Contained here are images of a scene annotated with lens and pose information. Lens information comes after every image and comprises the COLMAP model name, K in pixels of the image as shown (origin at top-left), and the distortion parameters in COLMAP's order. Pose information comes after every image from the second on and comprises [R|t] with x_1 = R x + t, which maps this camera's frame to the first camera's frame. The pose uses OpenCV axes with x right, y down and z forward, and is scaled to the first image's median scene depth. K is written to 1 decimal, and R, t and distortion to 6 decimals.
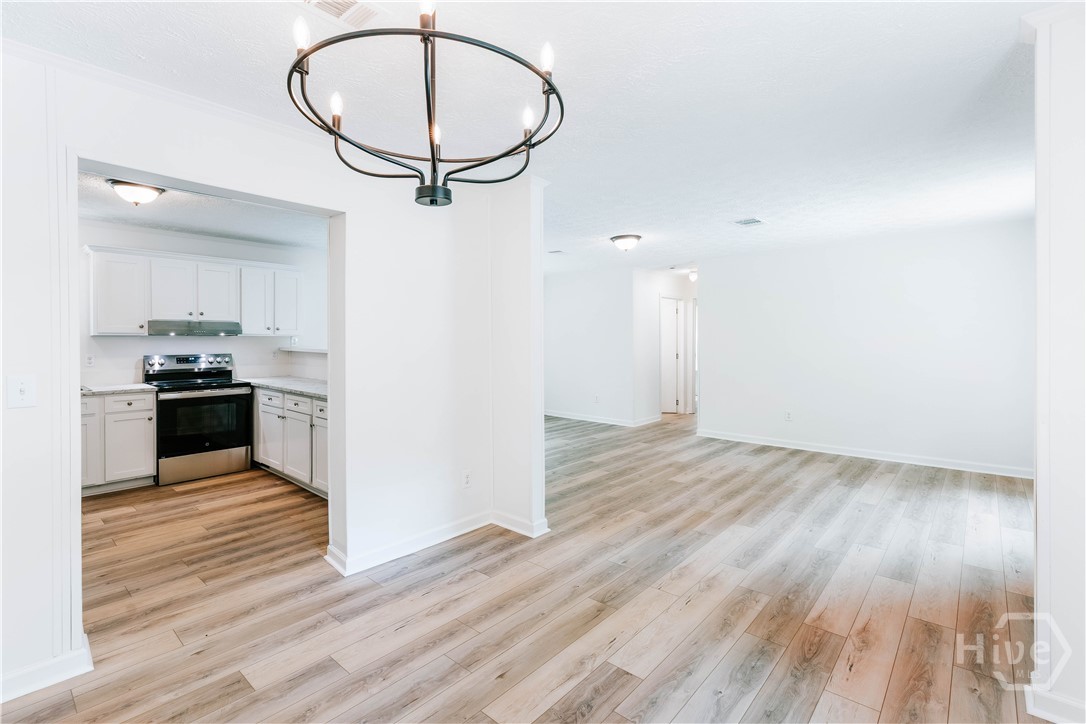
lens RADIAL K [[504.6, 0, 540.8], [0, 504.6, 332.7], [0, 0, 1]] dist [-0.028702, 0.000218]
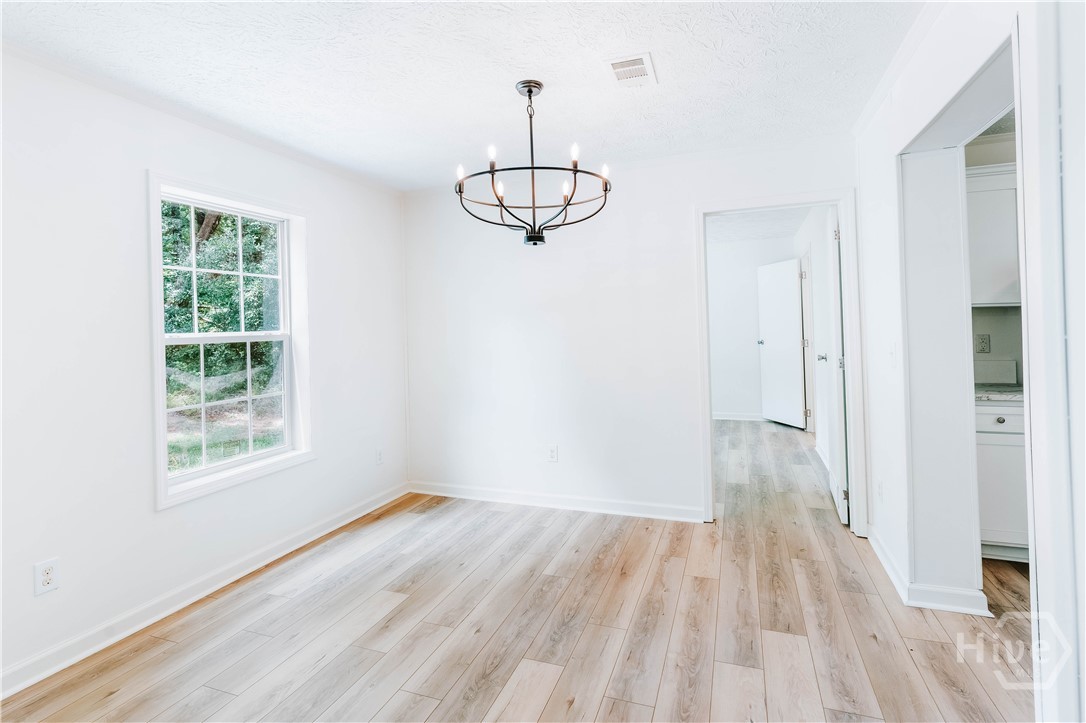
lens RADIAL K [[504.6, 0, 540.8], [0, 504.6, 332.2], [0, 0, 1]] dist [-0.028702, 0.000218]
pose [[-0.933587, 0.030162, -0.357080, 0.253979], [0.034627, 0.999382, -0.006117, 0.035464], [0.356675, -0.018075, -0.934054, 1.741210]]
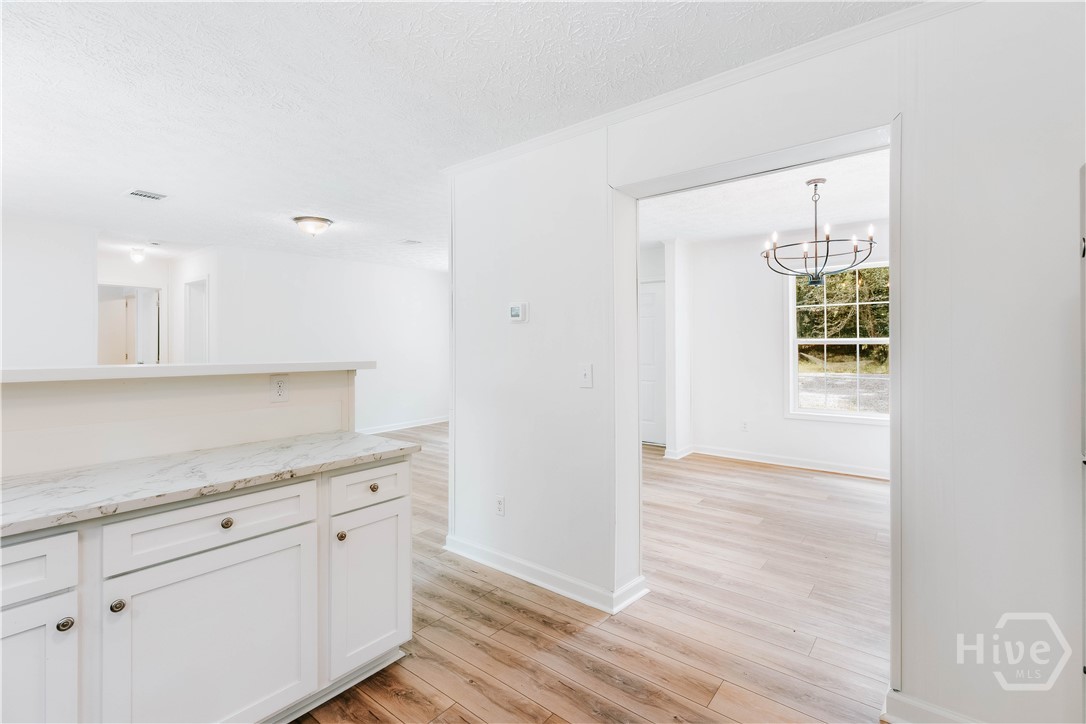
lens RADIAL K [[504.6, 0, 540.8], [0, 504.6, 332.7], [0, 0, 1]] dist [-0.028702, 0.000218]
pose [[-0.046084, 0.010287, 0.998885, -1.848559], [-0.009416, 0.999898, -0.010732, 0.007810], [-0.998893, -0.009900, -0.045983, 1.728394]]
